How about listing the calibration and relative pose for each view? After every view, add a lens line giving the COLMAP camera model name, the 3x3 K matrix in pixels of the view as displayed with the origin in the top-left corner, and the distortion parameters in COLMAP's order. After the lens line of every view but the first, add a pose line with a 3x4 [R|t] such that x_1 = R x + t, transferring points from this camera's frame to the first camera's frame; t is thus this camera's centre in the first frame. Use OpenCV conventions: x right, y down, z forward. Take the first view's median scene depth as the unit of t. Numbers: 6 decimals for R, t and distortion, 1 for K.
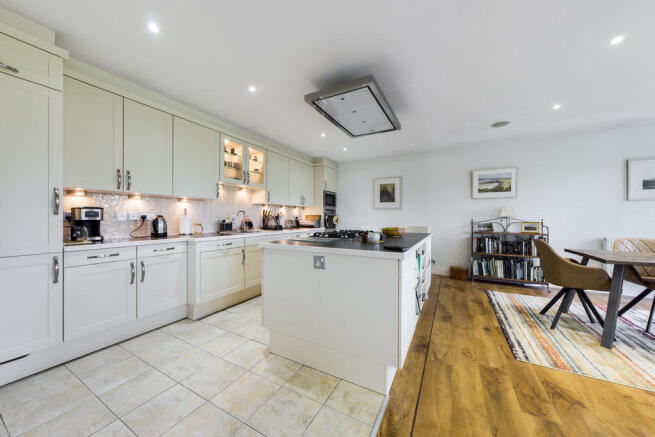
lens RADIAL K [[228.3, 0, 327.5], [0, 228.3, 218.5], [0, 0, 1]] dist [-0.004419, 0.000020]
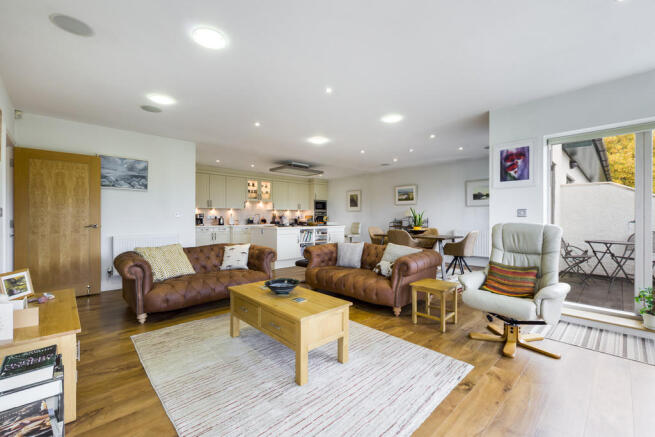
lens RADIAL K [[276.0, 0, 327.5], [0, 276.0, 218.5], [0, 0, 1]] dist [-0.001241, -0.000248]
pose [[0.954800, 0.000028, -0.297248, 0.843147], [-0.000095, 1.000000, -0.000214, 0.005743], [0.297248, 0.000233, 0.954800, -1.021254]]
